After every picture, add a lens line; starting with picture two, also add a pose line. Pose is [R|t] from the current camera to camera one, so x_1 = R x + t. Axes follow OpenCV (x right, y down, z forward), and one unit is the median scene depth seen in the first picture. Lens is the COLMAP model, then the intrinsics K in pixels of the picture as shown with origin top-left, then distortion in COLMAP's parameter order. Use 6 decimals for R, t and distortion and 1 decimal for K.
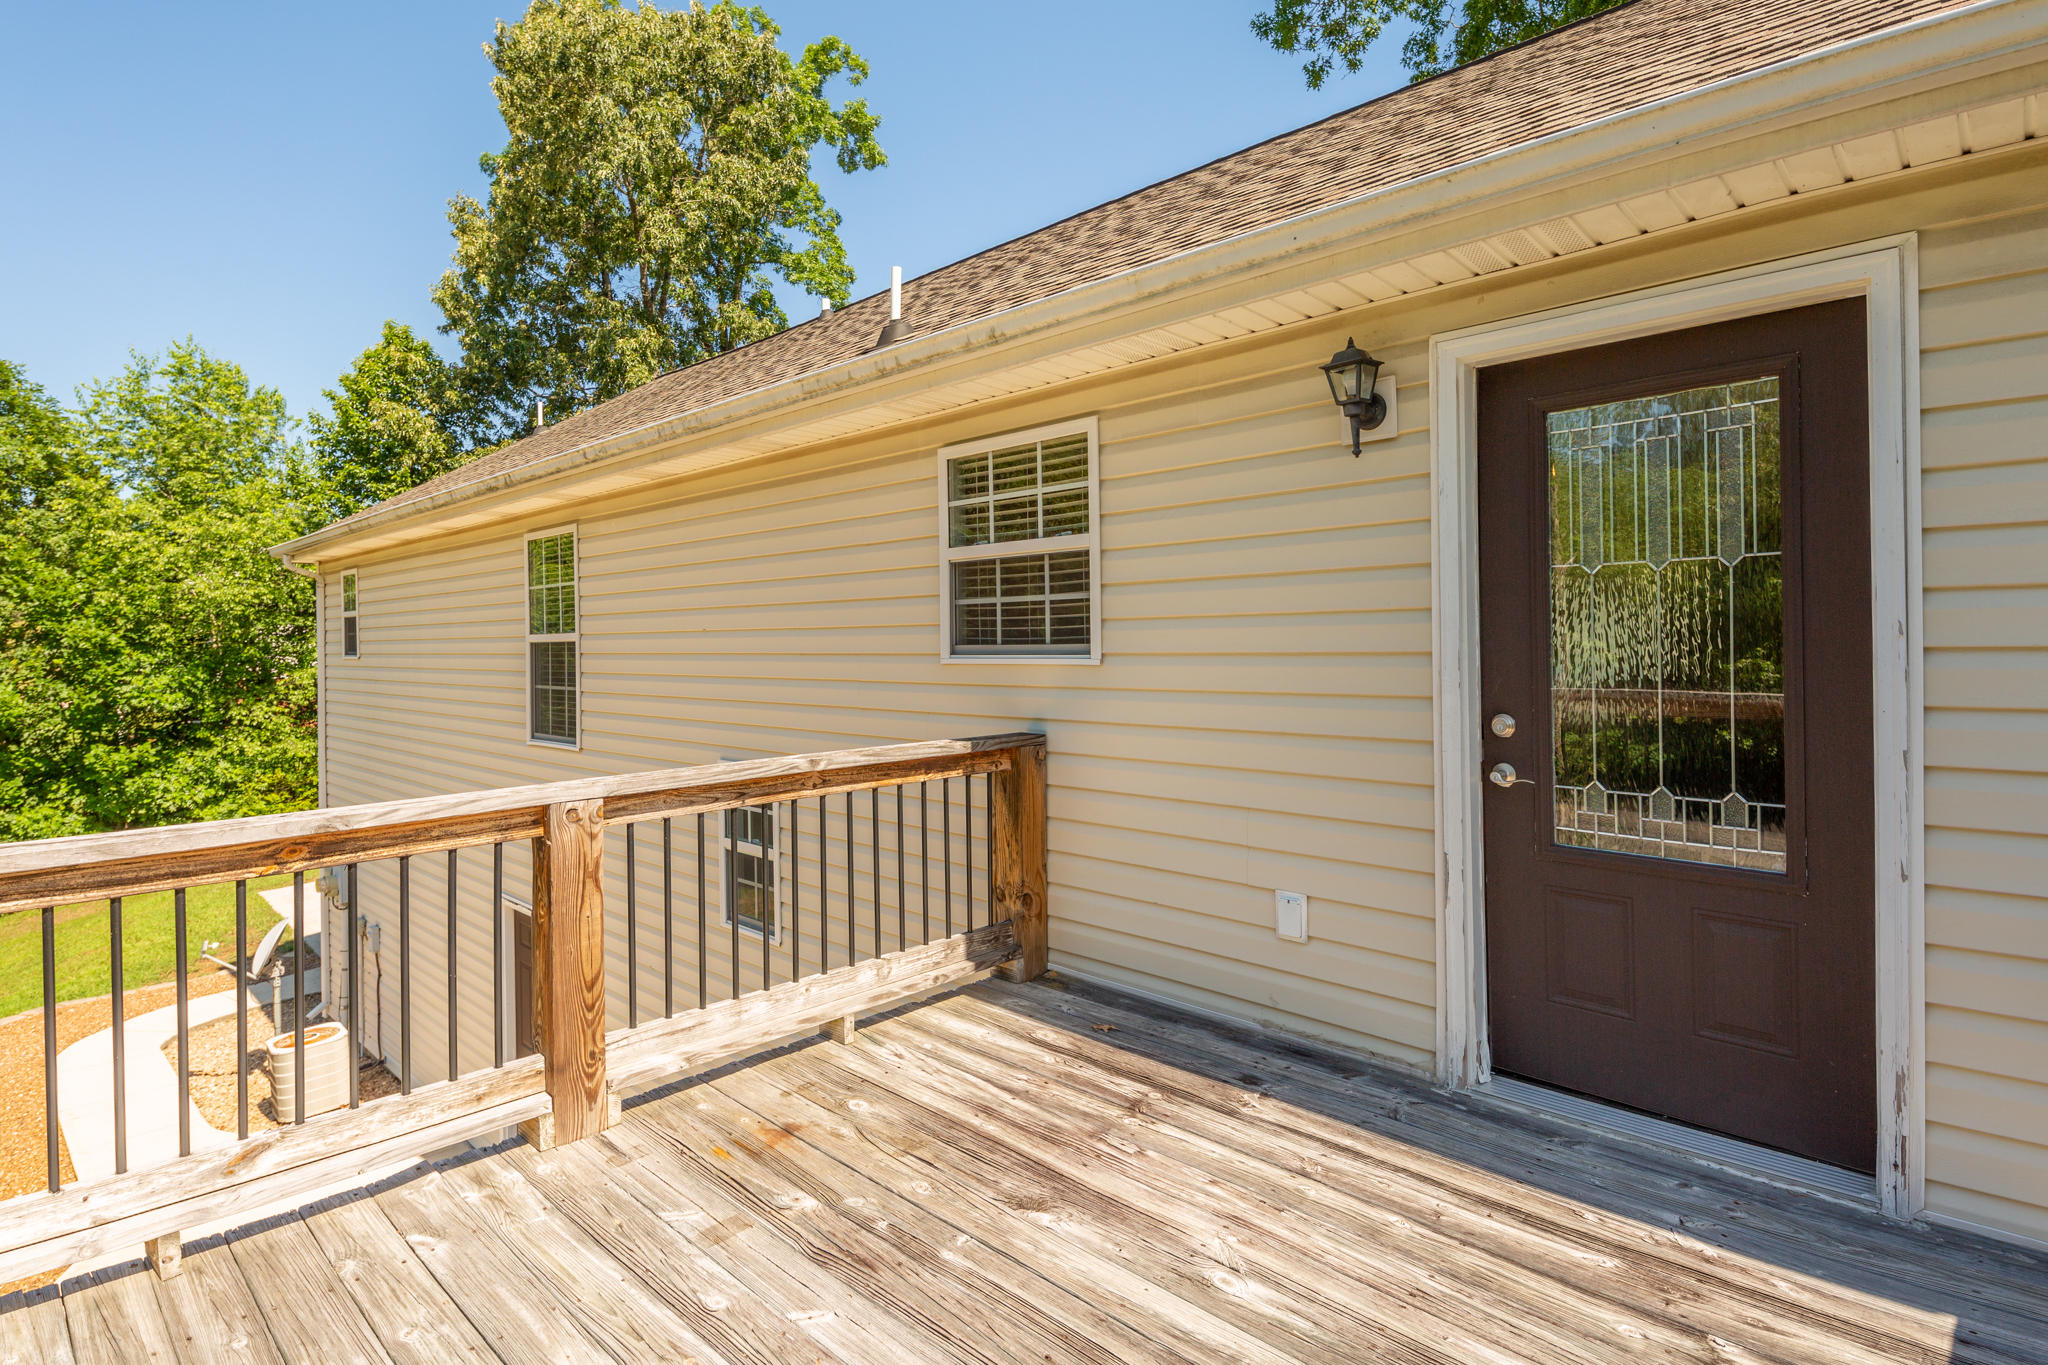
lens RADIAL K [[1052.4, 0, 1020.6], [0, 1052.4, 632.2], [0, 0, 1]] dist [-0.003409, -0.000889]
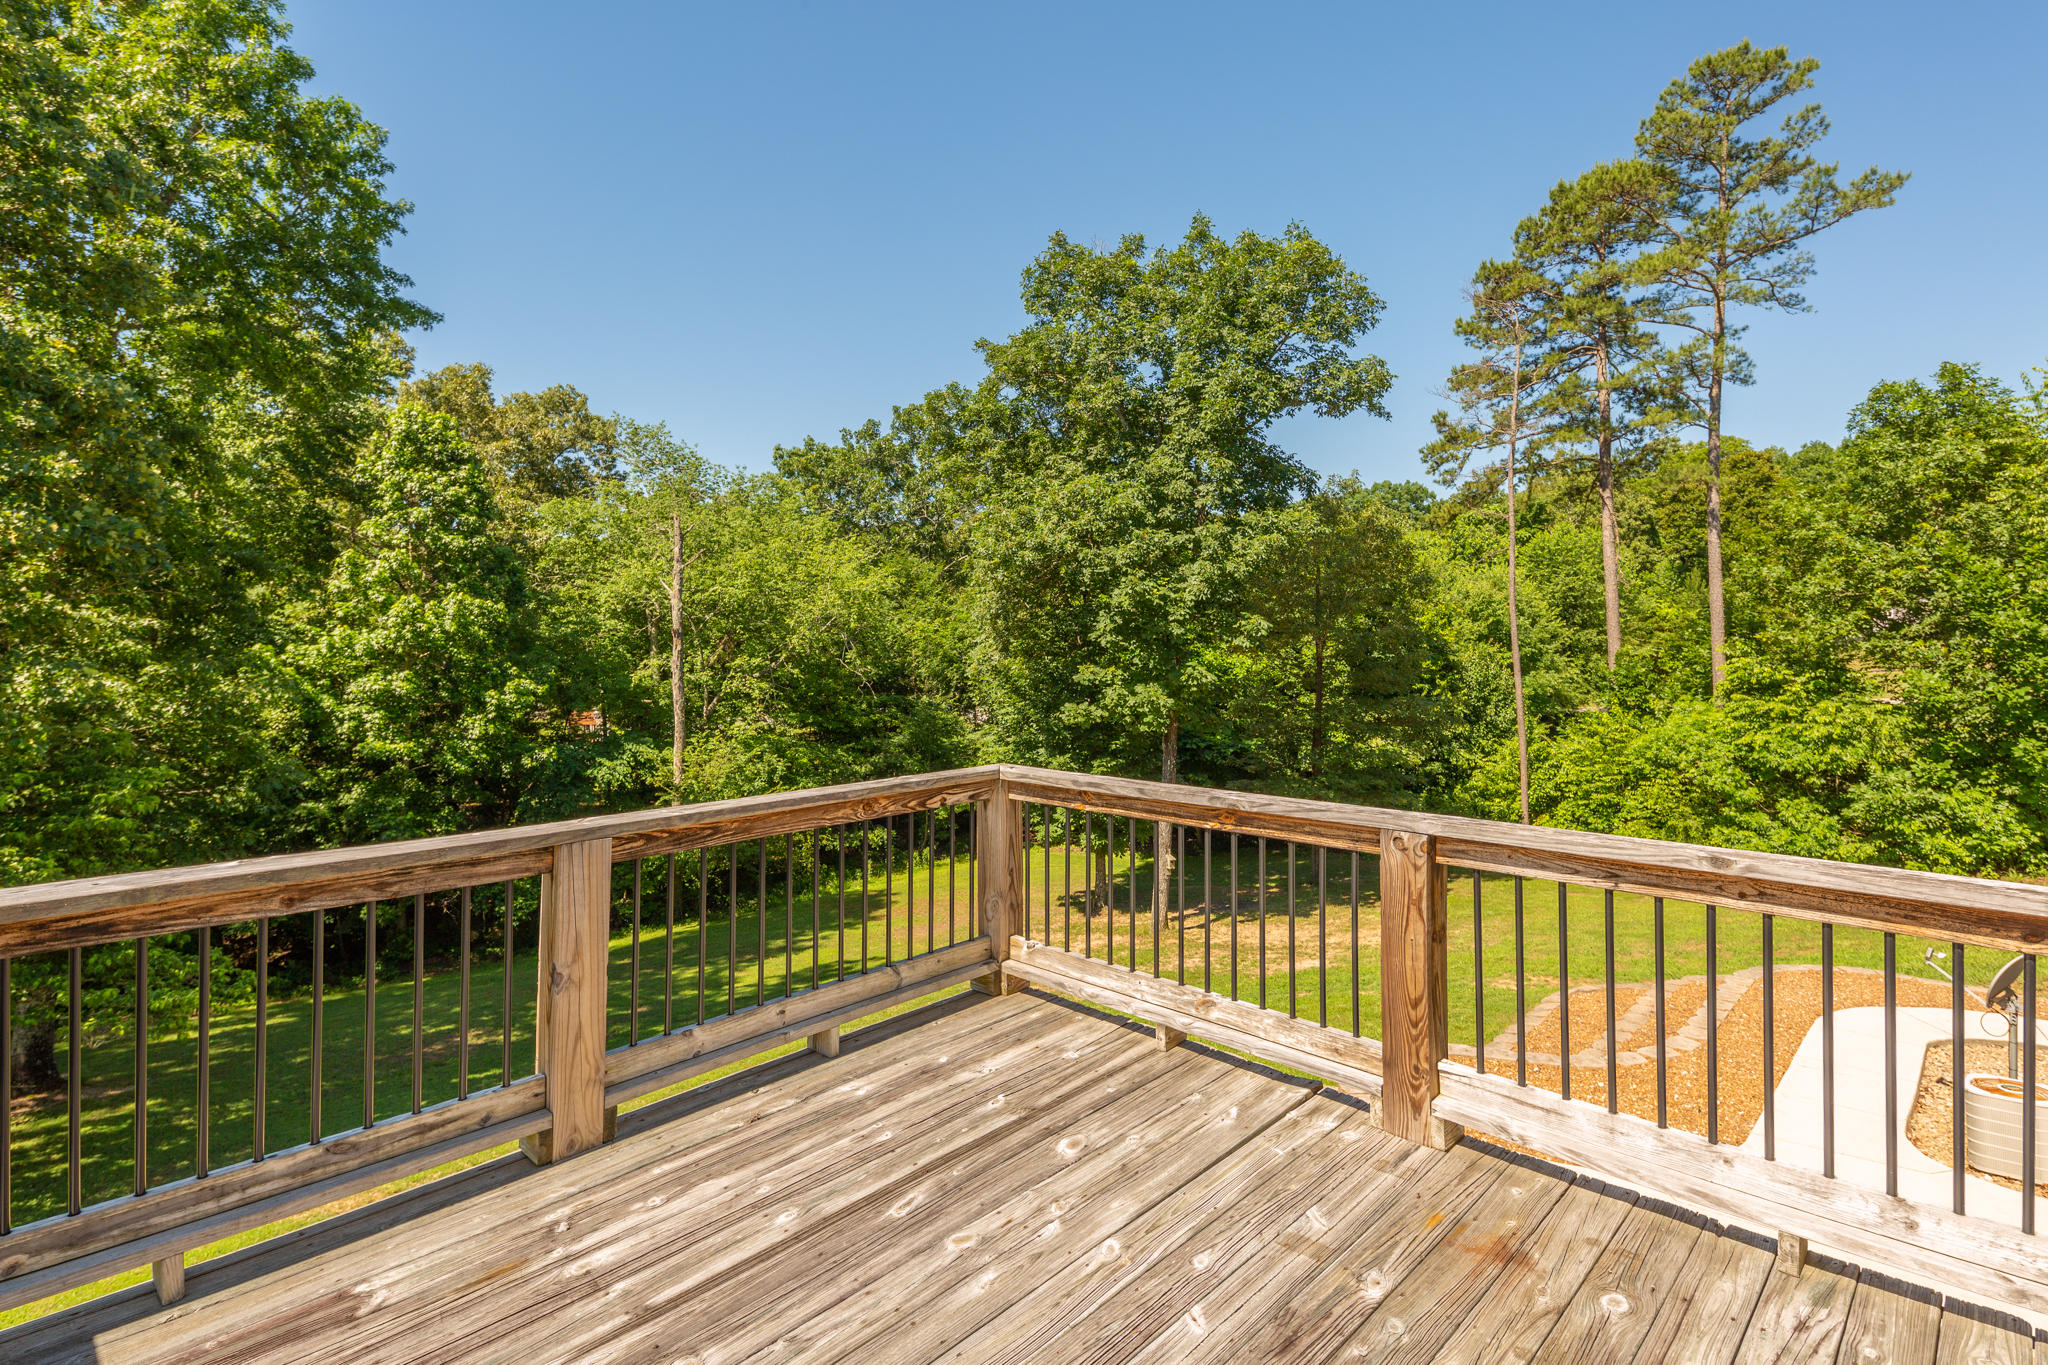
lens RADIAL K [[1001.5, 0, 1012.7], [0, 1001.5, 636.9], [0, 0, 1]] dist [0.001741, -0.001448]
pose [[-0.017005, 0.011516, -0.999789, 0.074242], [0.010295, 0.999883, 0.011342, -0.006889], [0.999802, -0.010100, -0.017121, 0.072585]]
